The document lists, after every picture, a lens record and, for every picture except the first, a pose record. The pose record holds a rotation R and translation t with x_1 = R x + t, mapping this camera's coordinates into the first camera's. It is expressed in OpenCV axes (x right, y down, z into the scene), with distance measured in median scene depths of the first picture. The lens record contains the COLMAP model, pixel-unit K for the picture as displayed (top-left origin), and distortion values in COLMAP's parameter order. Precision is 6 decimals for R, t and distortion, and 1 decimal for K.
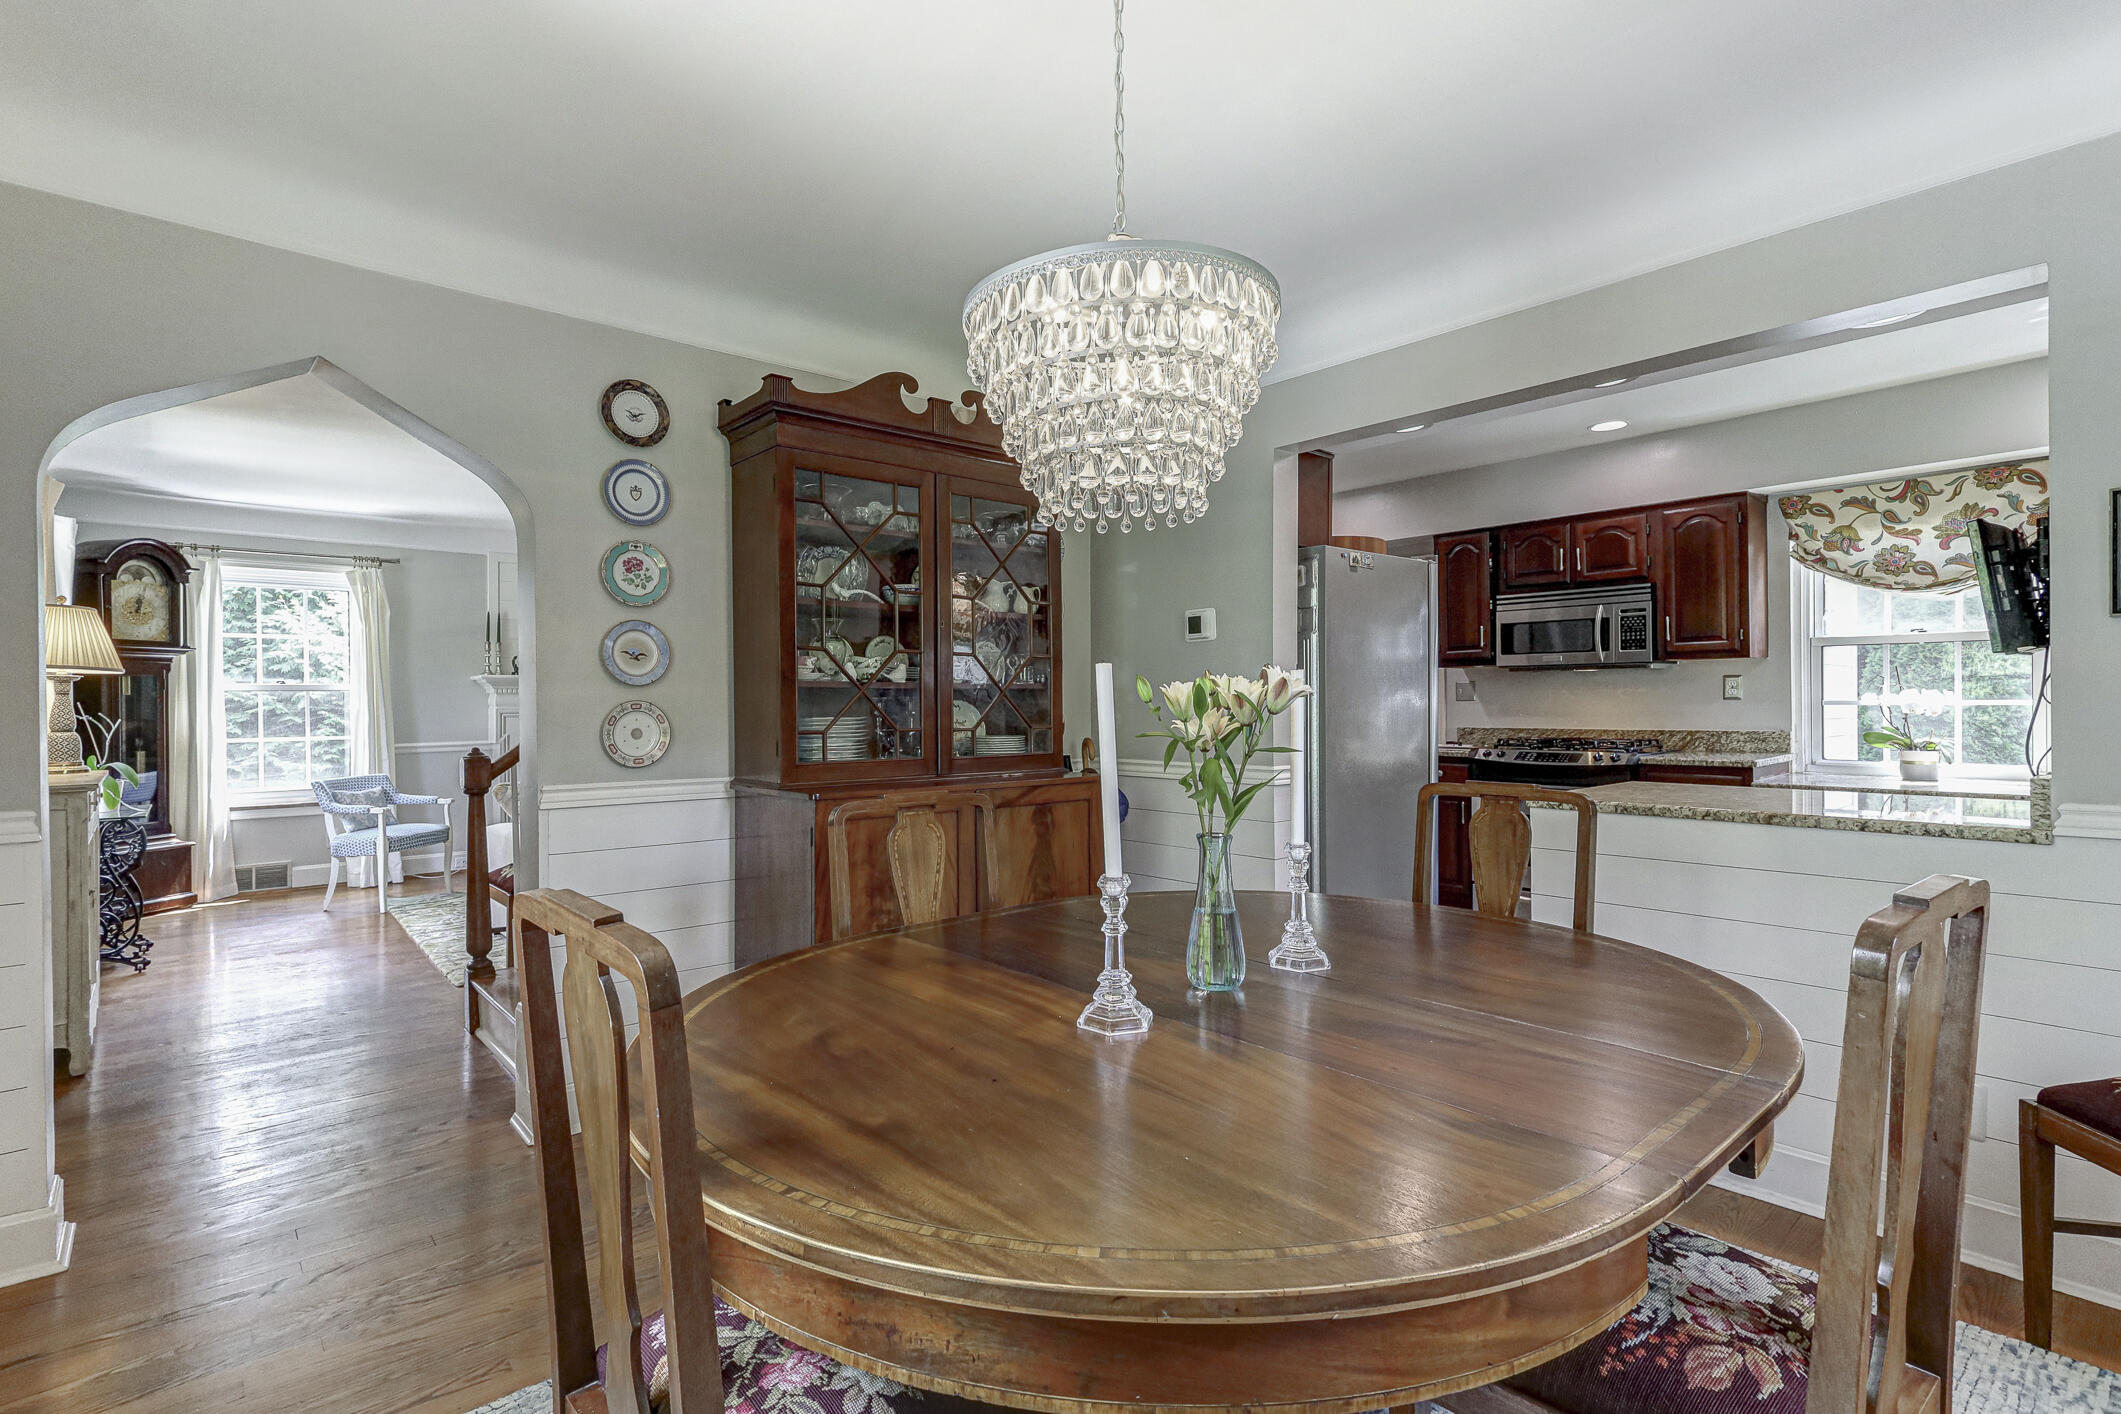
lens RADIAL K [[981.0, 0, 1071.3], [0, 981.0, 704.7], [0, 0, 1]] dist [0.010349, -0.001705]
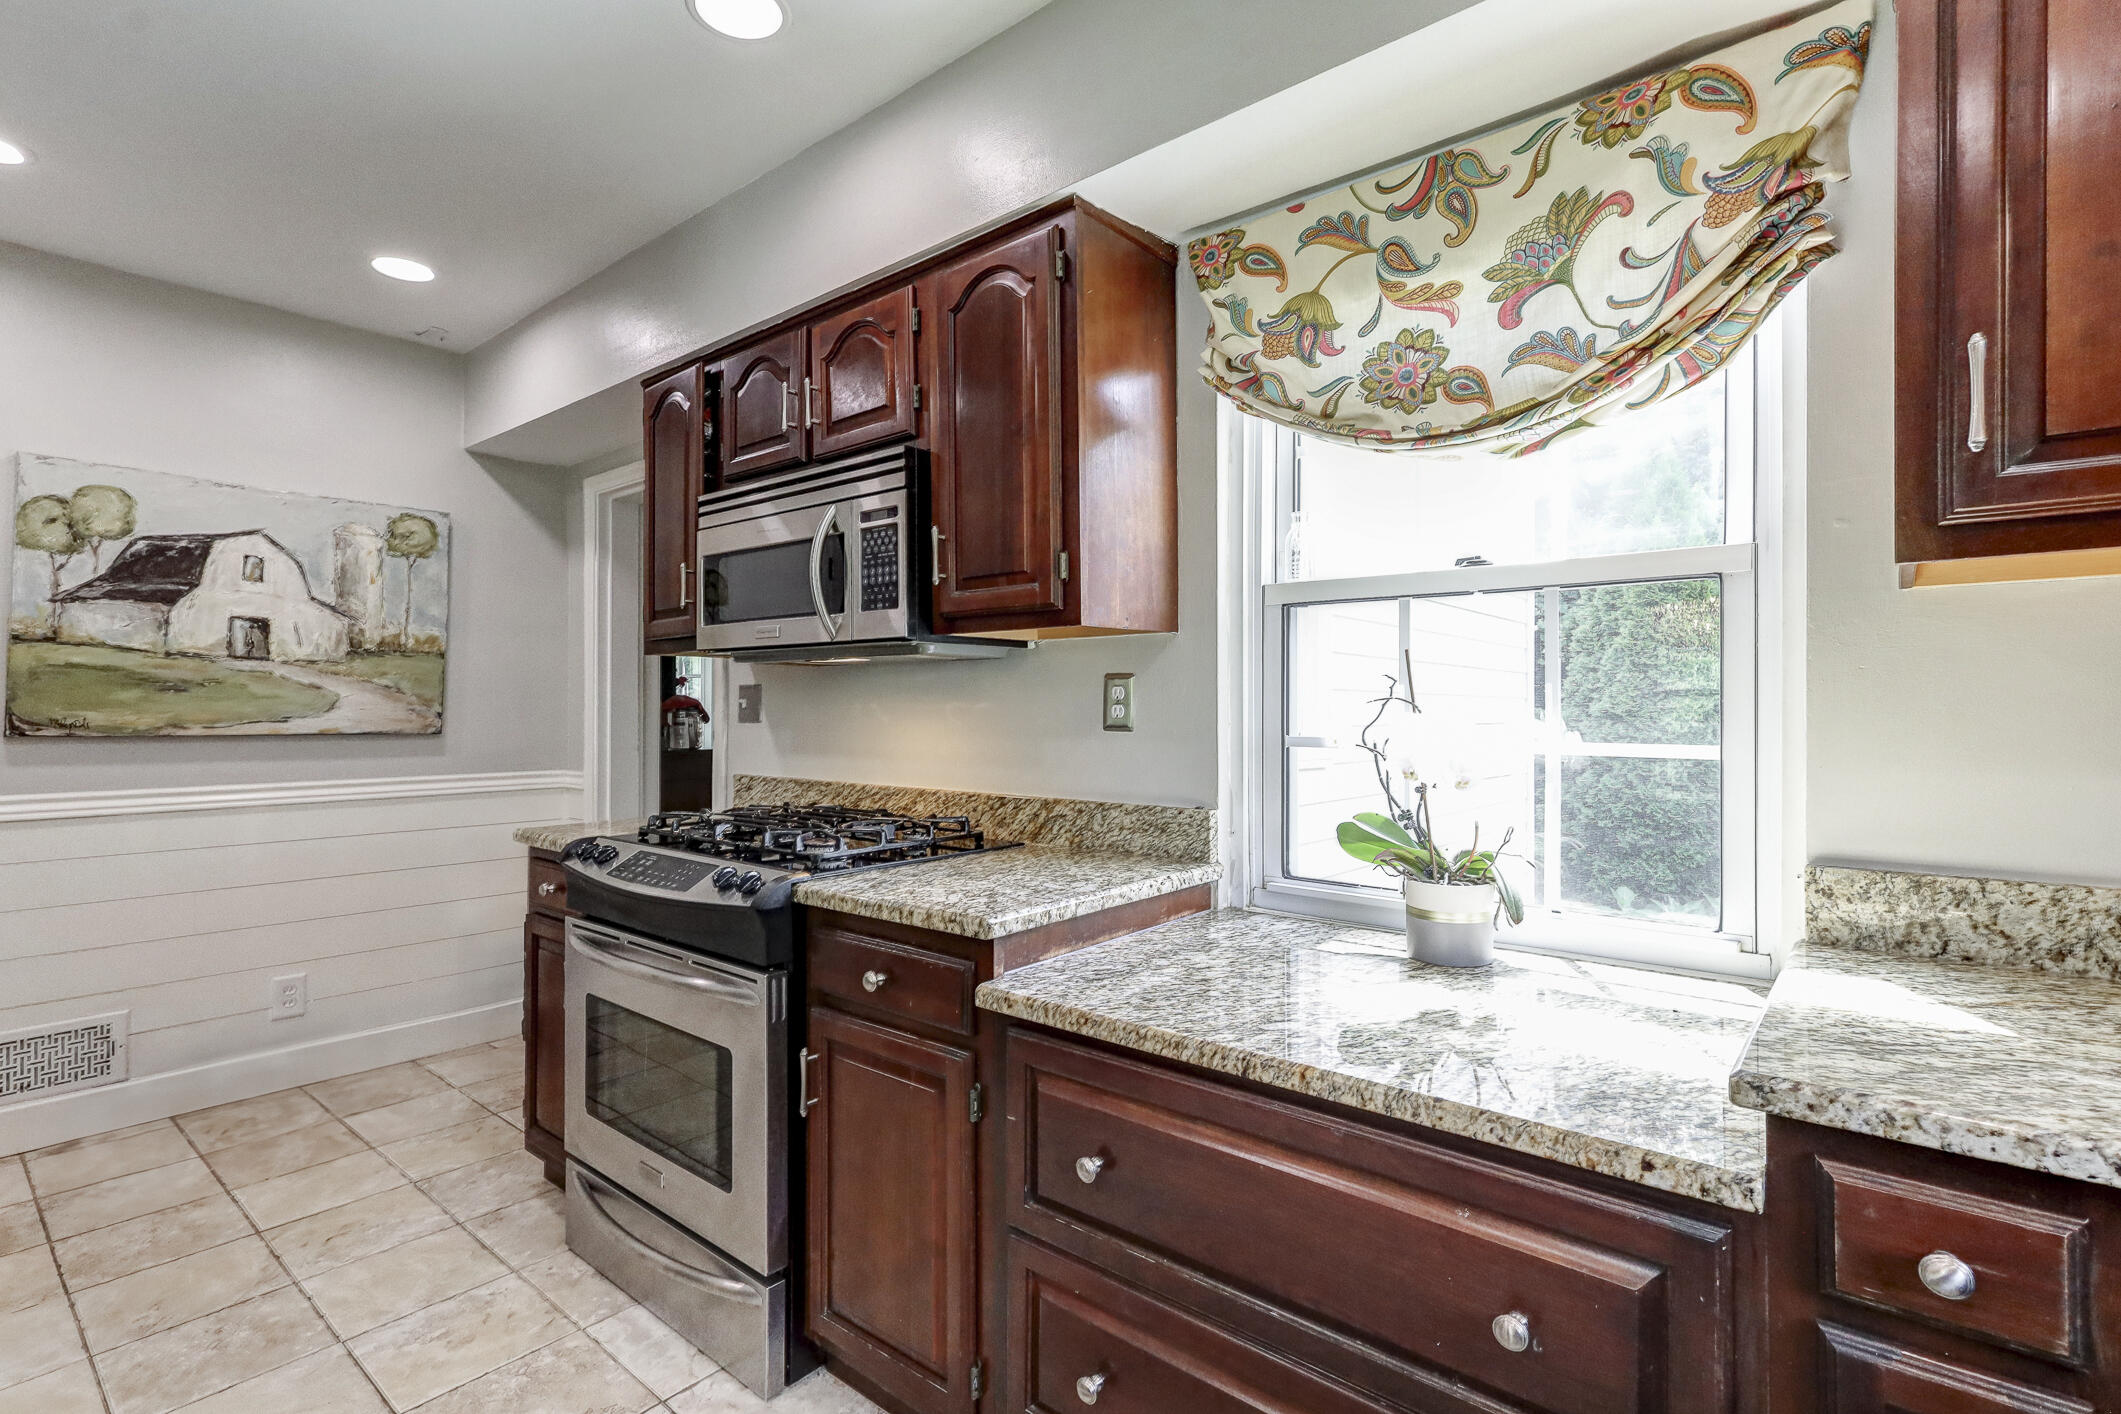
lens RADIAL K [[981.0, 0, 1037.6], [0, 981.0, 701.9], [0, 0, 1]] dist [0.010349, -0.001705]
pose [[0.991989, 0.010056, 0.125927, 0.644357], [-0.008726, 0.999900, -0.011103, -0.013757], [-0.126026, 0.009915, 0.991977, 0.641237]]
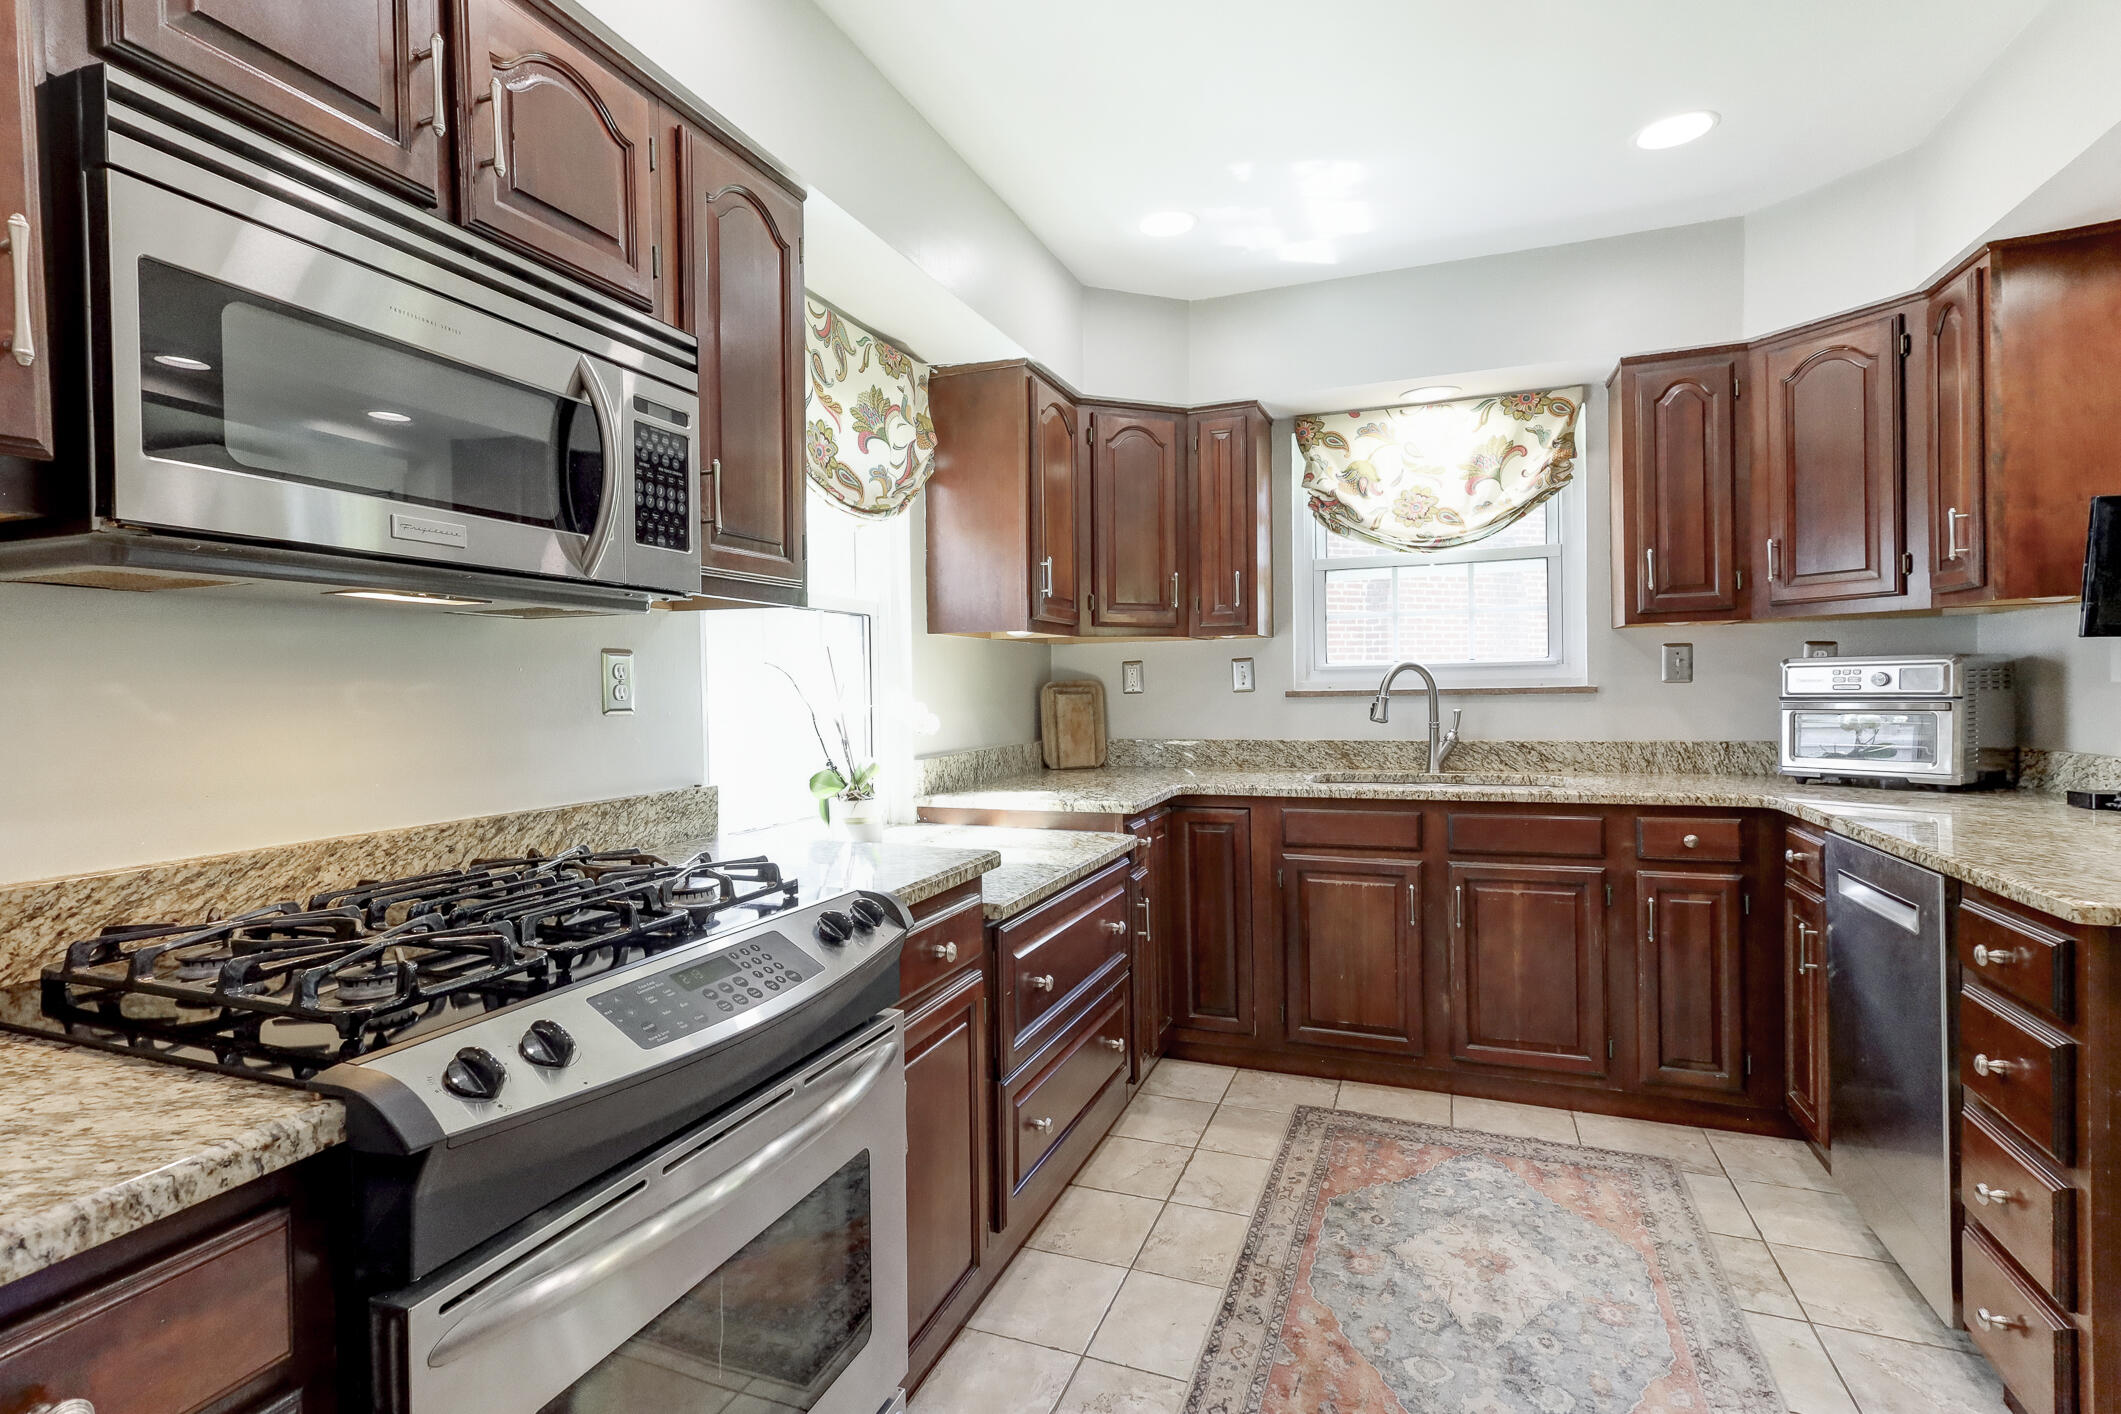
lens RADIAL K [[1030.8, 0, 1042.5], [0, 1030.8, 699.4], [0, 0, 1]] dist [0.000437, -0.000082]
pose [[-0.437804, 0.003739, 0.899063, 0.275059], [0.021793, 0.999742, 0.006455, -0.010872], [-0.898806, 0.022419, -0.437772, 1.135267]]
